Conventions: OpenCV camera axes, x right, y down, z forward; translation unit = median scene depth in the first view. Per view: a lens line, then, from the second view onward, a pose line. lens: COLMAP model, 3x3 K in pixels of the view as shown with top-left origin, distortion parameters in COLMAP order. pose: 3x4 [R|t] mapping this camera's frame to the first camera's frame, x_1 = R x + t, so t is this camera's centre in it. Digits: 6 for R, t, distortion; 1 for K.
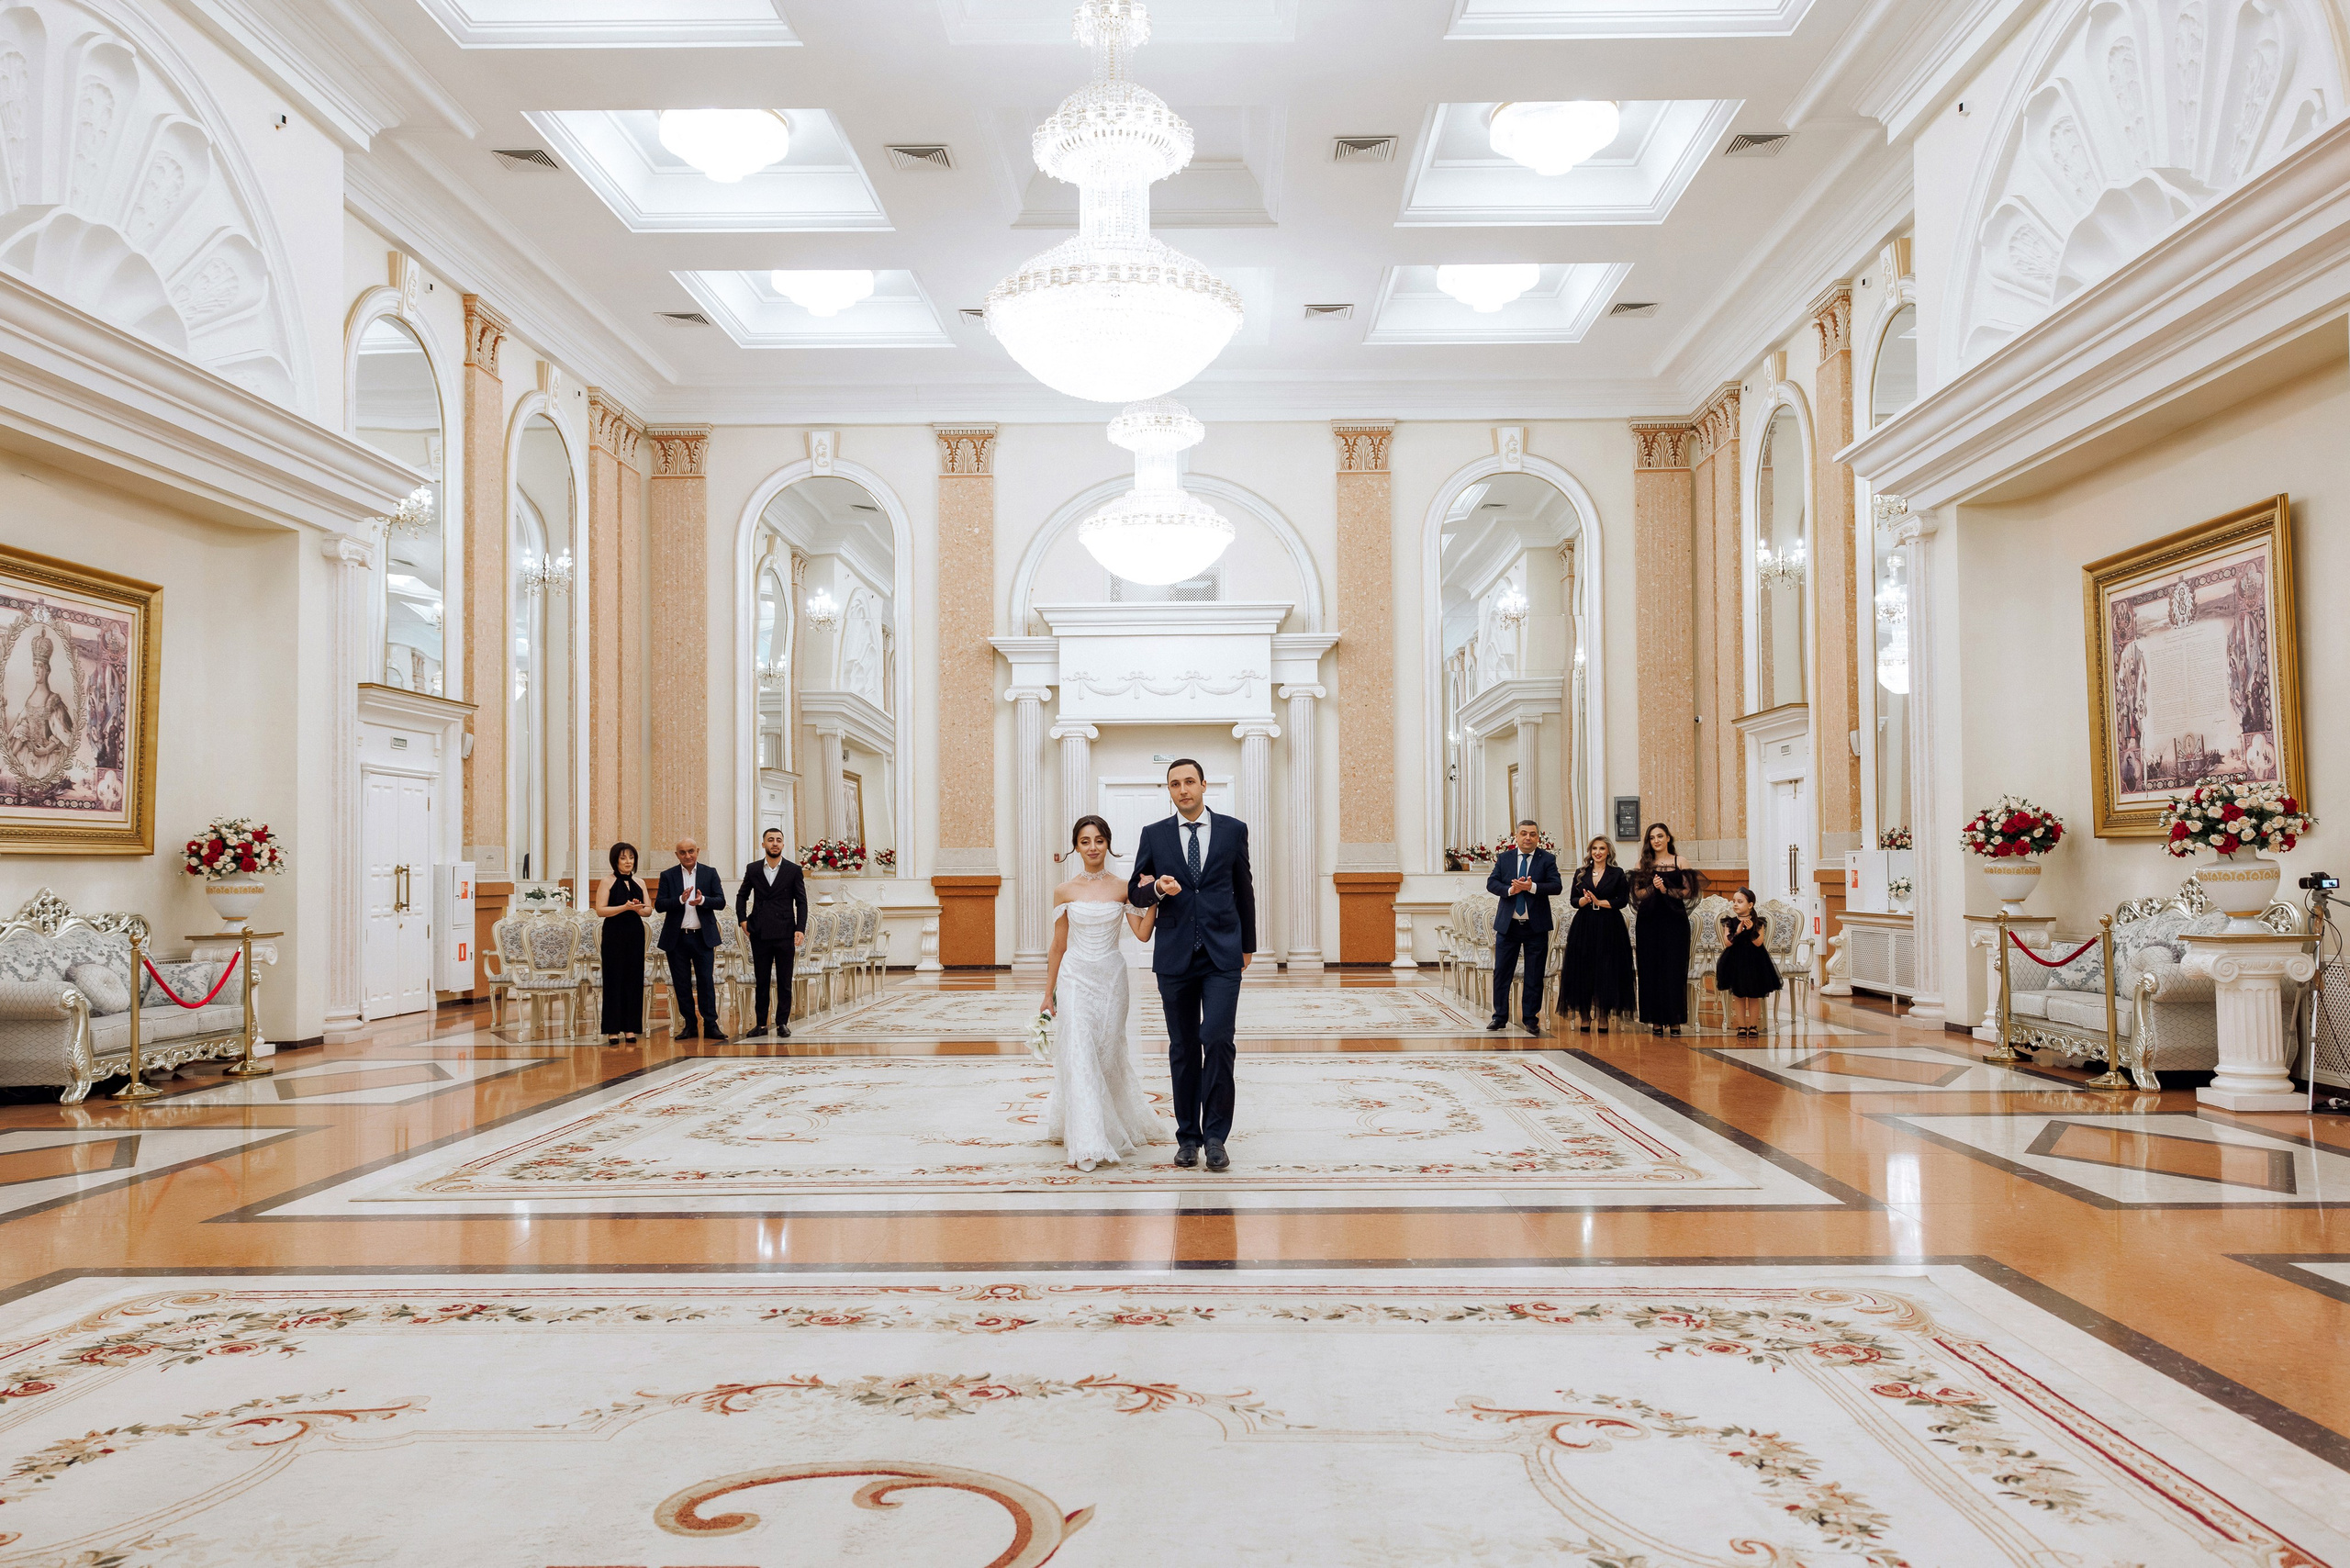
lens RADIAL K [[1769.0, 0, 1181.6], [0, 1769.0, 821.6], [0, 0, 1]] dist [0.011793, 0.000842]
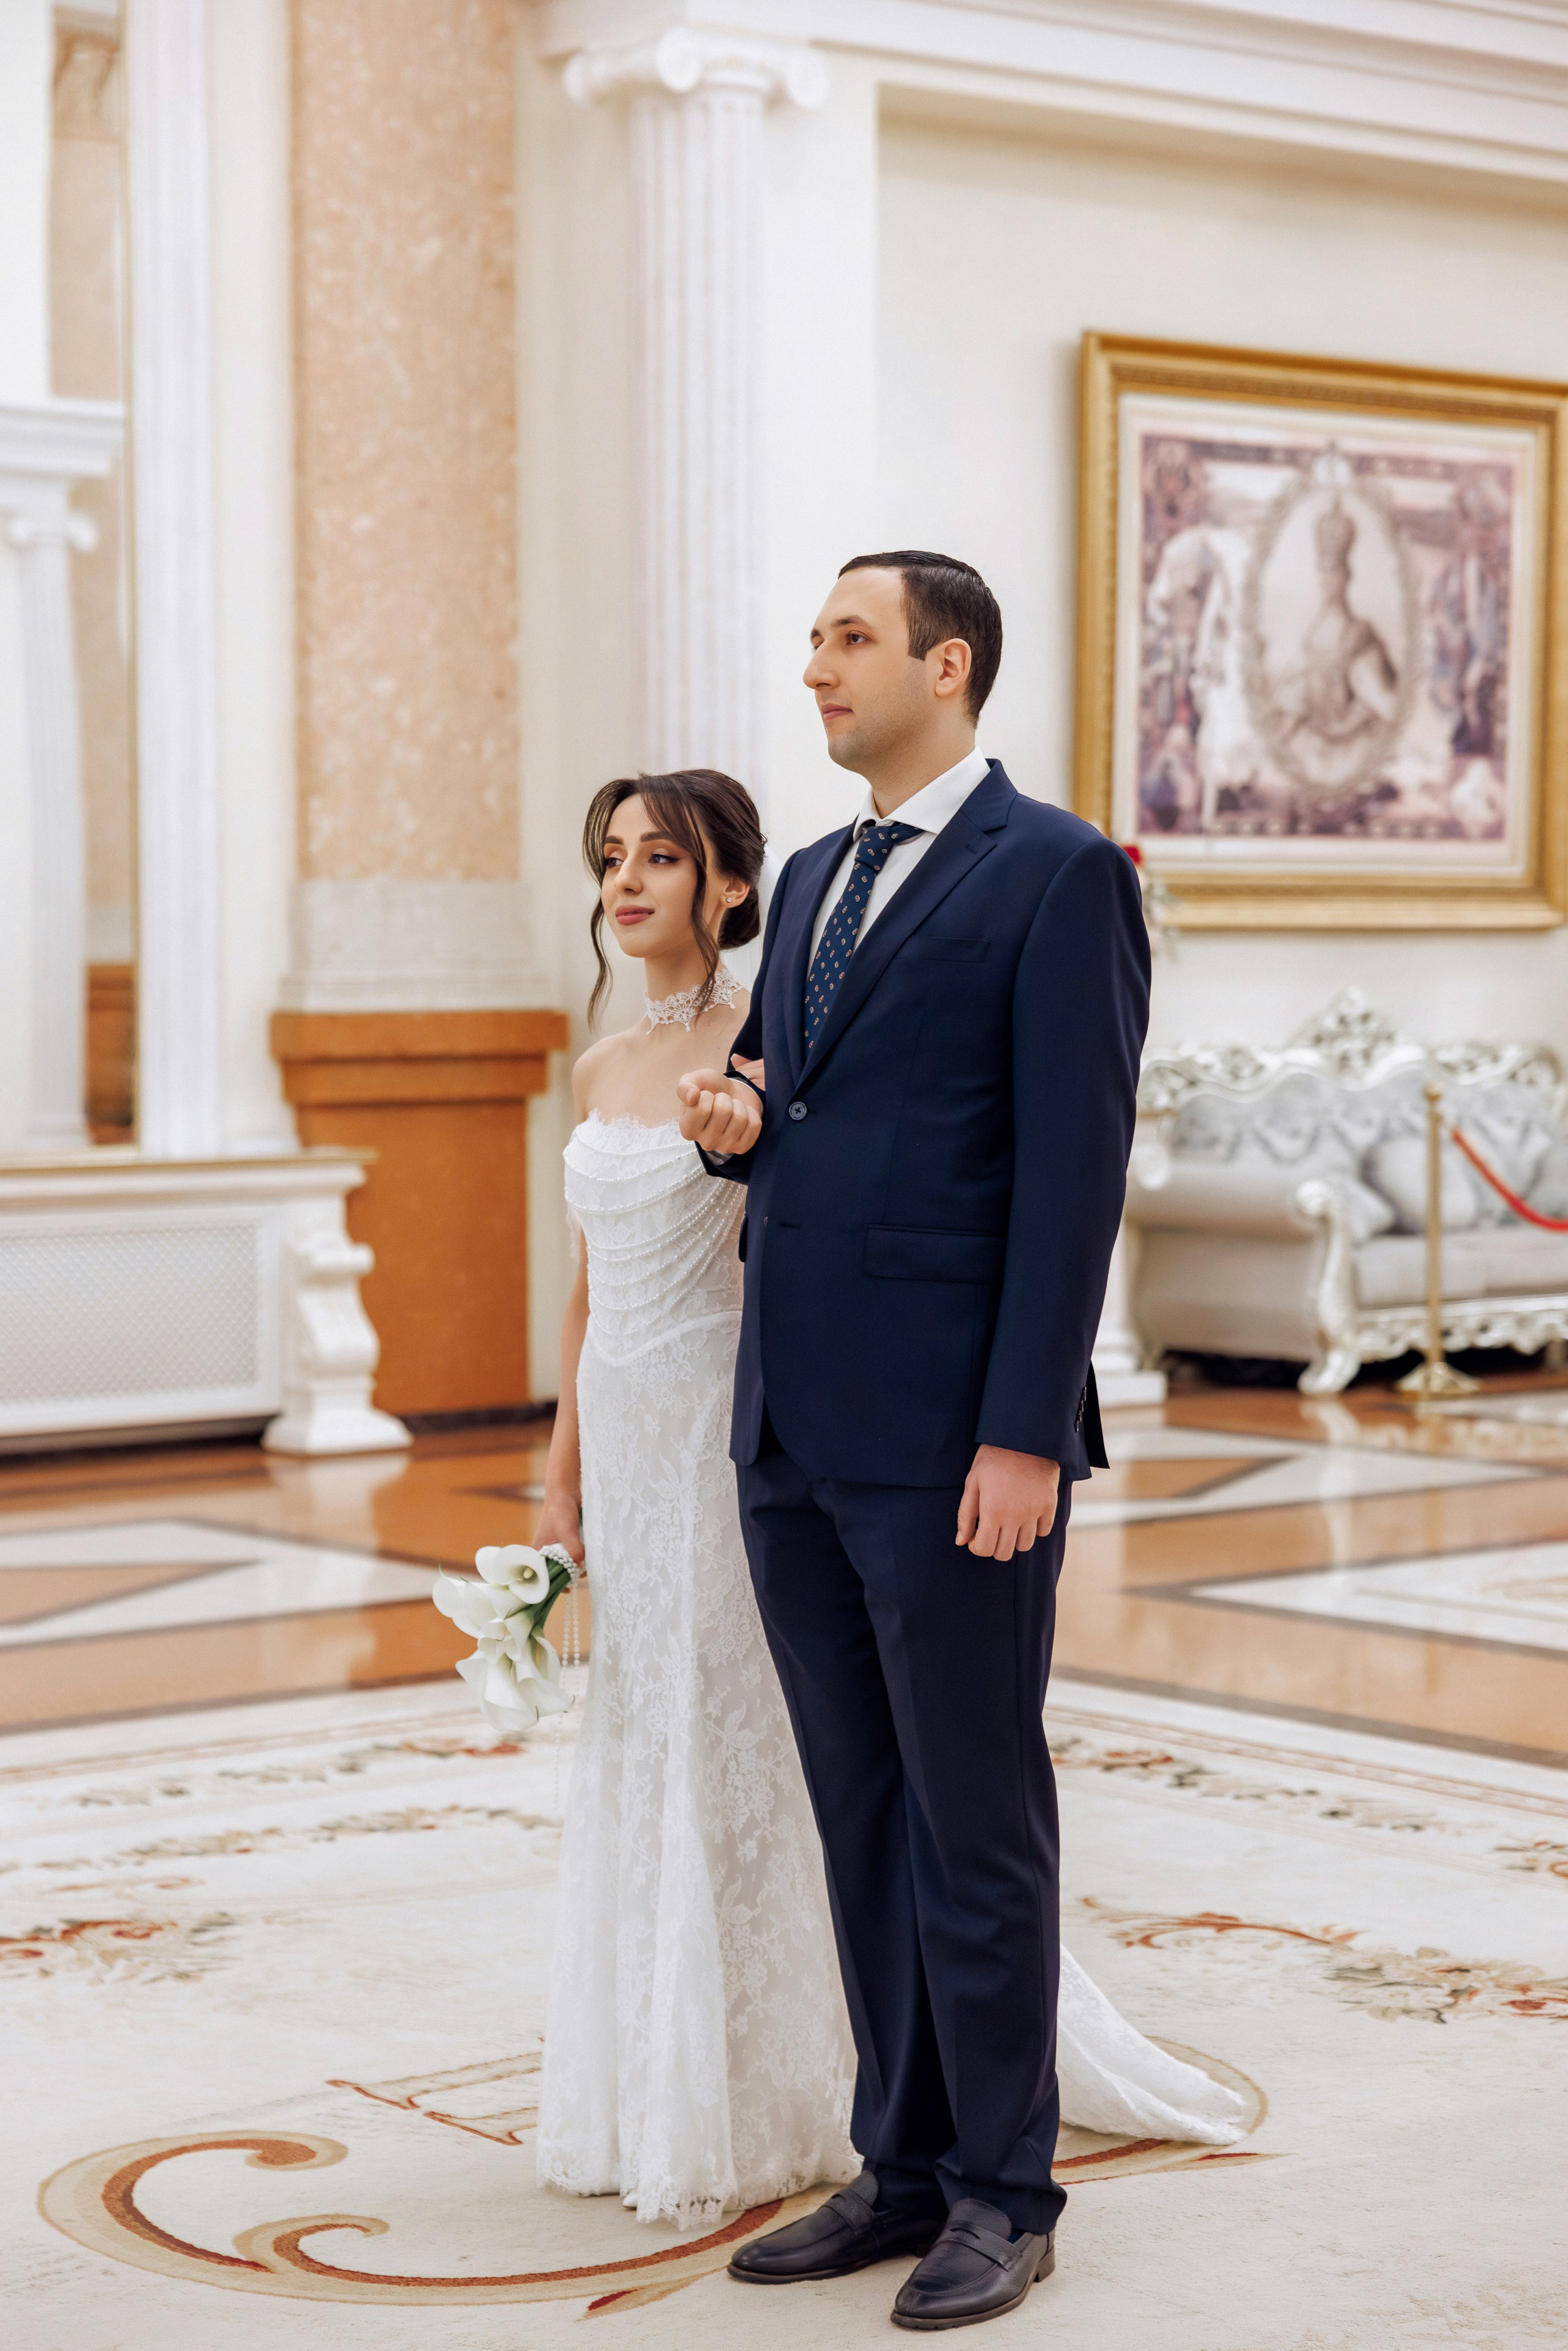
lens RADIAL K [[4584.7, 0, 743.0], [0, 4584.7, 1228.8], [0, 0, 1]] dist [0.005128, 0.062506]
pose [[0.637195, 0.050457, -0.769049, 0.279582], [0.021346, 0.996316, 0.083054, -0.008723], [0.770407, -0.069338, 0.633771, -0.009159]]
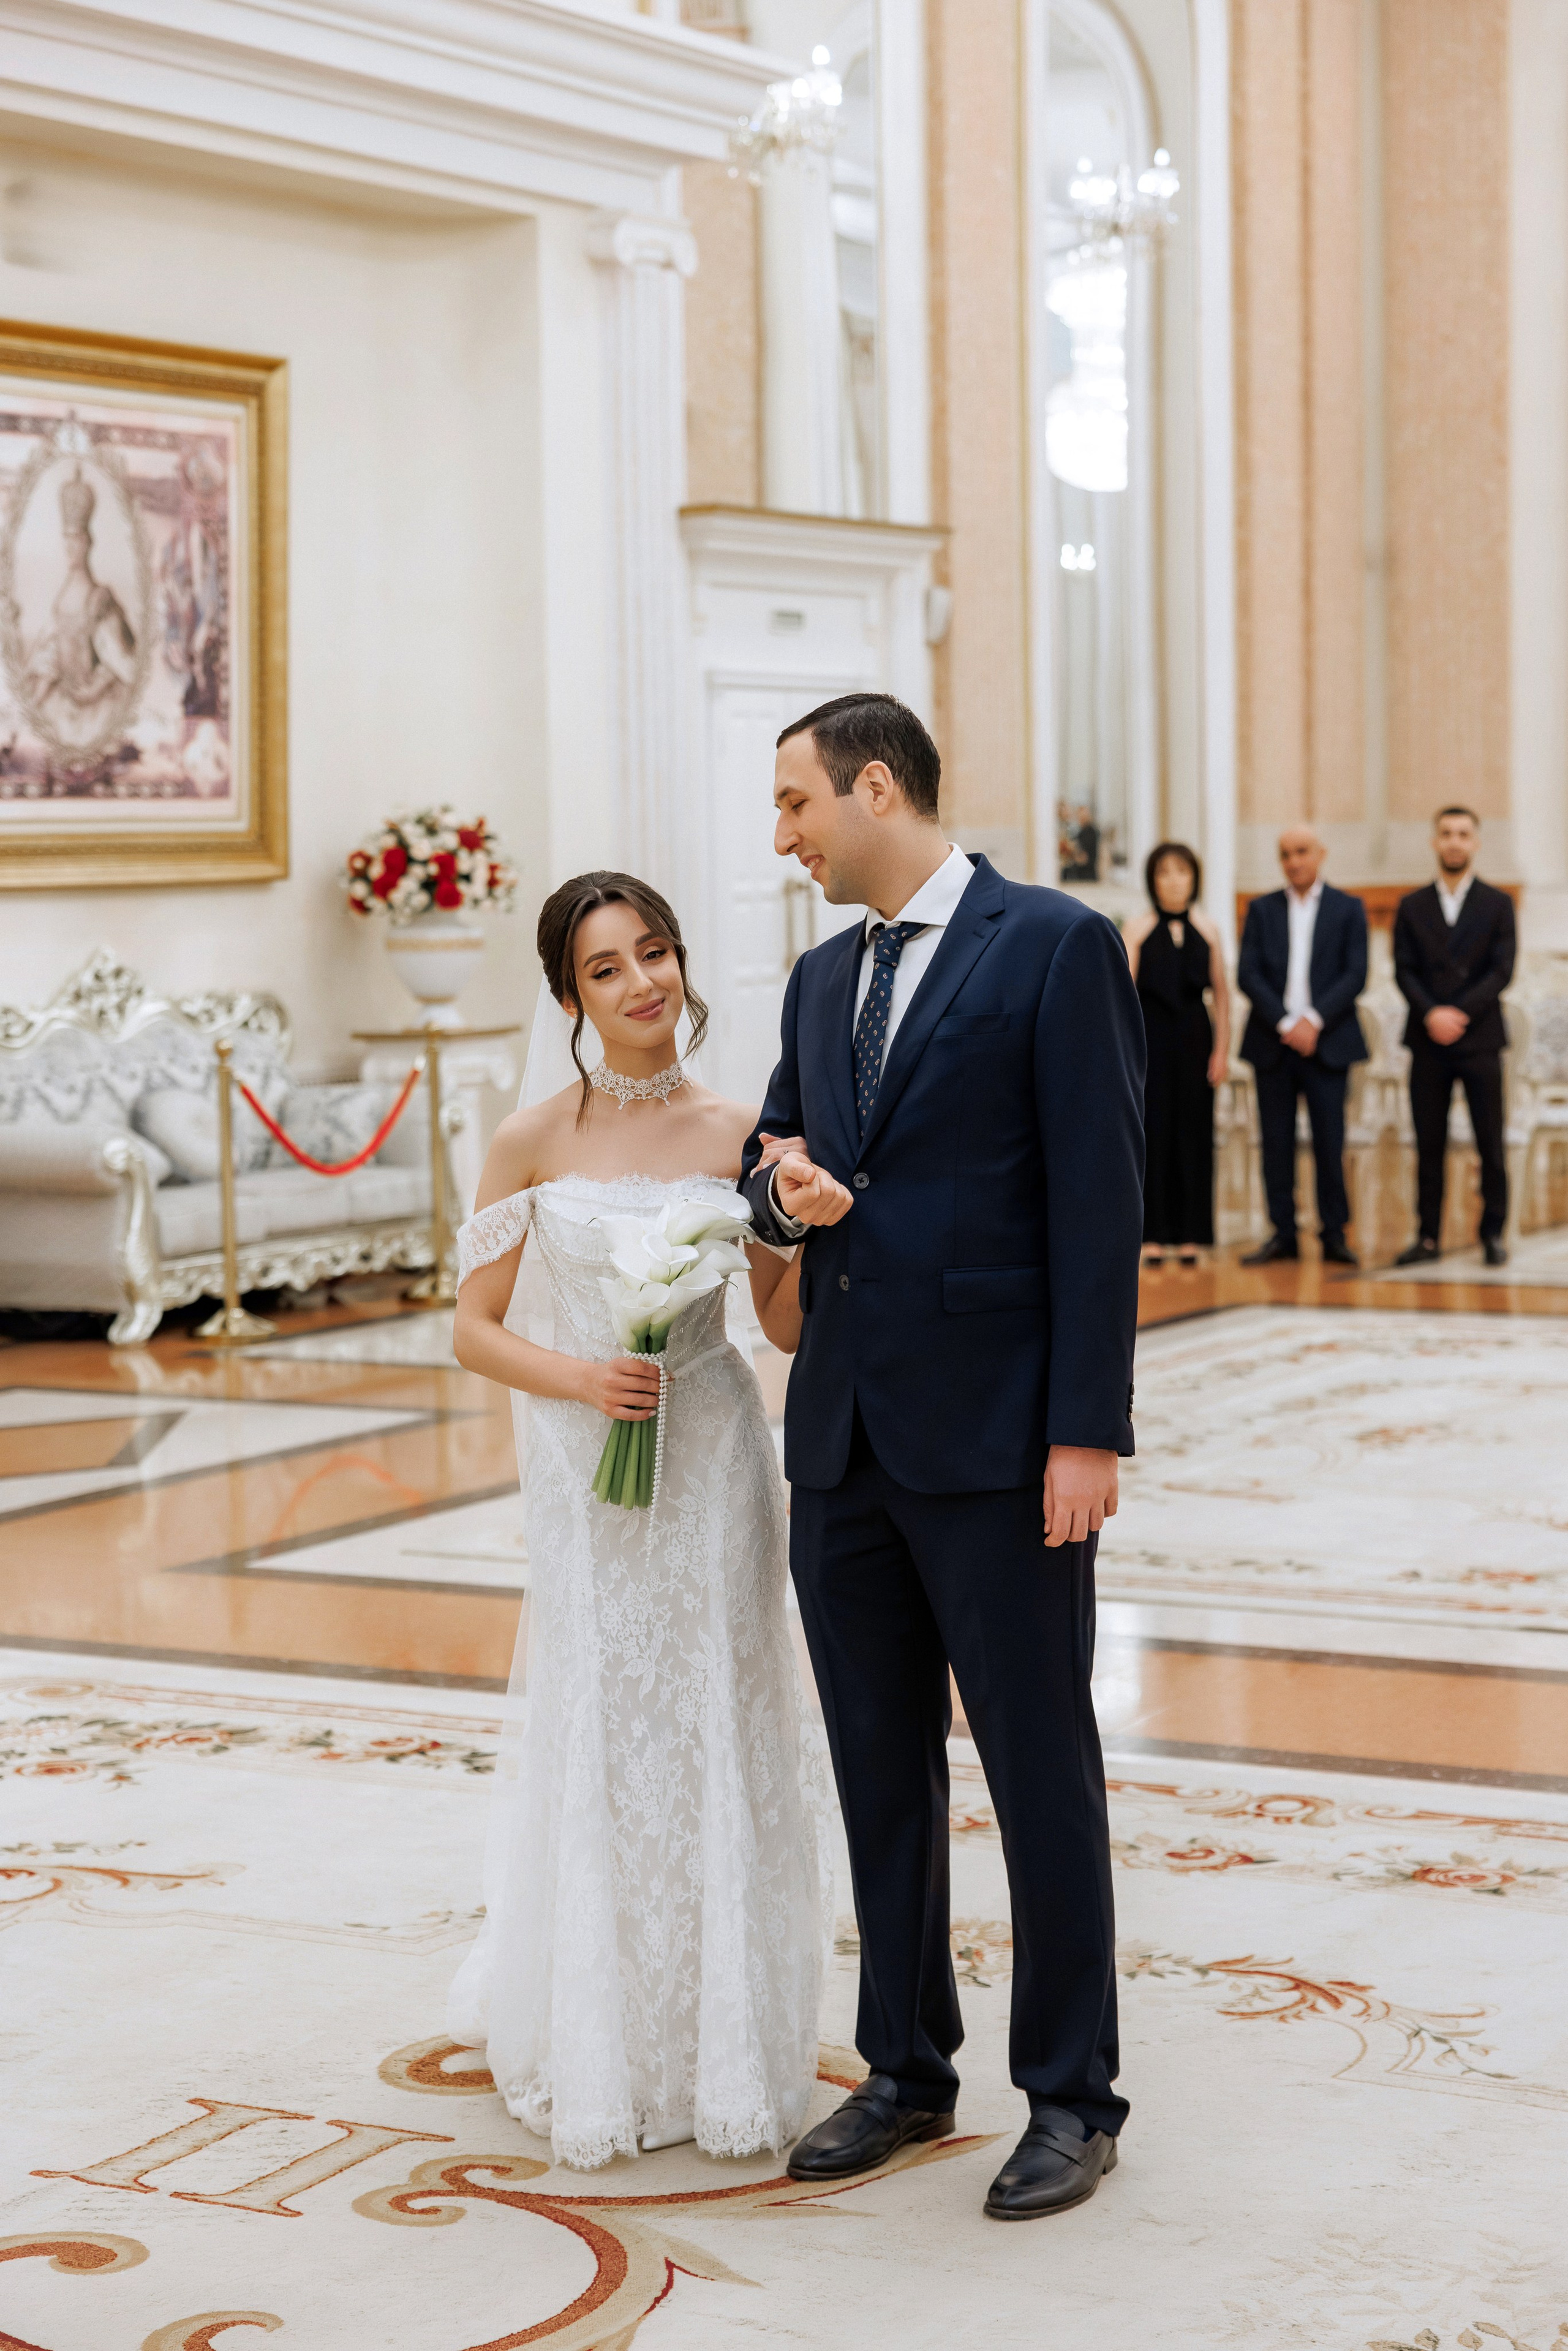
lens RADIAL K [[4461.1, 0, 797.8], [0, 4461.1, 1182.2], [0, 0, 1]] dist [0.047618, -0.020866]
pose [[0.884231, 0.030455, -0.466055, 0.175246], [0.021834, 0.994085, 0.106384, -0.029782], [0.466538, -0.104244, 0.878337, -0.100804]]
